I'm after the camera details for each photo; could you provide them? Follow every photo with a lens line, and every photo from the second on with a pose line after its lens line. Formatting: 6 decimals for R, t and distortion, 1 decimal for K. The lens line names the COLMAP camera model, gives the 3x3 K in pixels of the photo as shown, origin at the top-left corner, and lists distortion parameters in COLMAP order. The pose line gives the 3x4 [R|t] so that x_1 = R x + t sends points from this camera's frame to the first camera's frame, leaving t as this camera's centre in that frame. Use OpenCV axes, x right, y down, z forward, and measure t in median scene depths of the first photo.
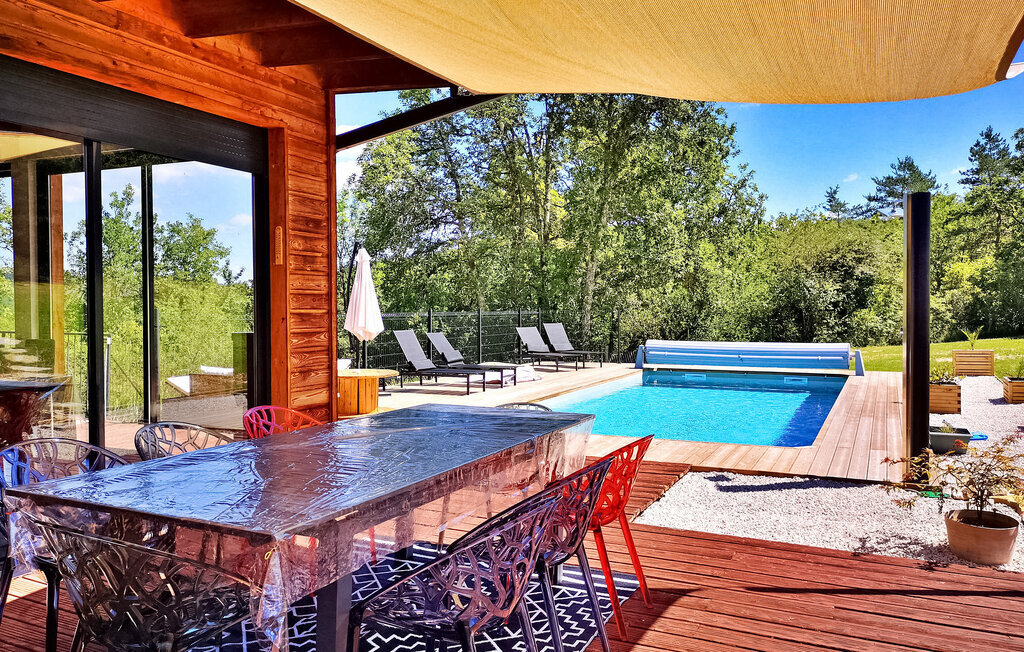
lens RADIAL K [[843.0, 0, 516.8], [0, 843.0, 323.3], [0, 0, 1]] dist [0.051366, -0.007212]
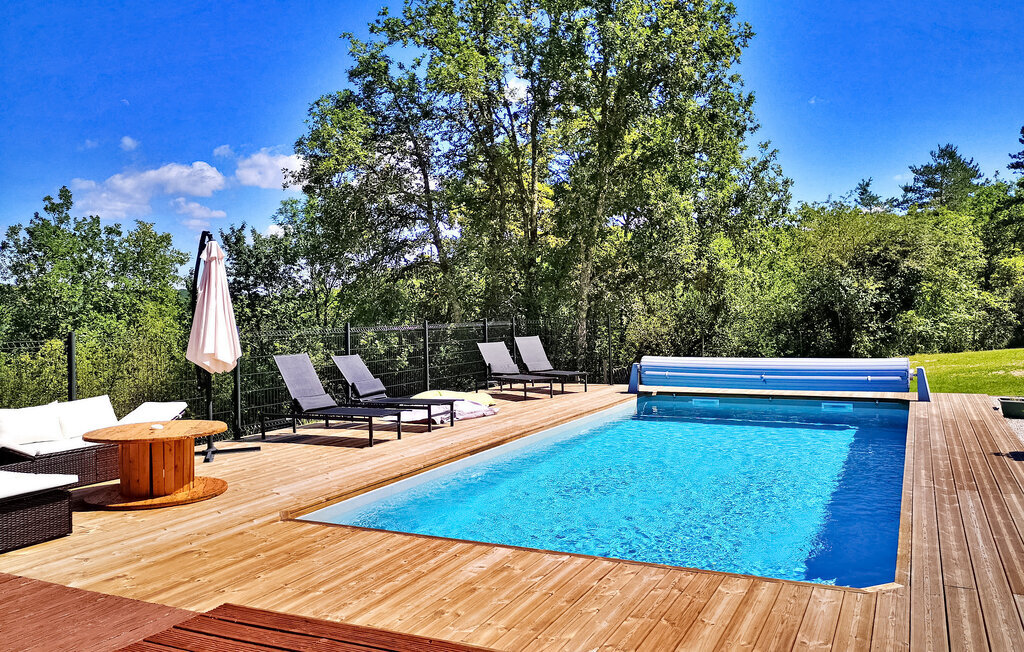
lens RADIAL K [[843.0, 0, 506.5], [0, 843.0, 324.3], [0, 0, 1]] dist [0.051366, -0.007212]
pose [[0.999024, -0.017989, -0.040333, 0.041537], [0.017725, 0.999819, -0.006882, -0.004872], [0.040450, 0.006161, 0.999163, 0.144687]]
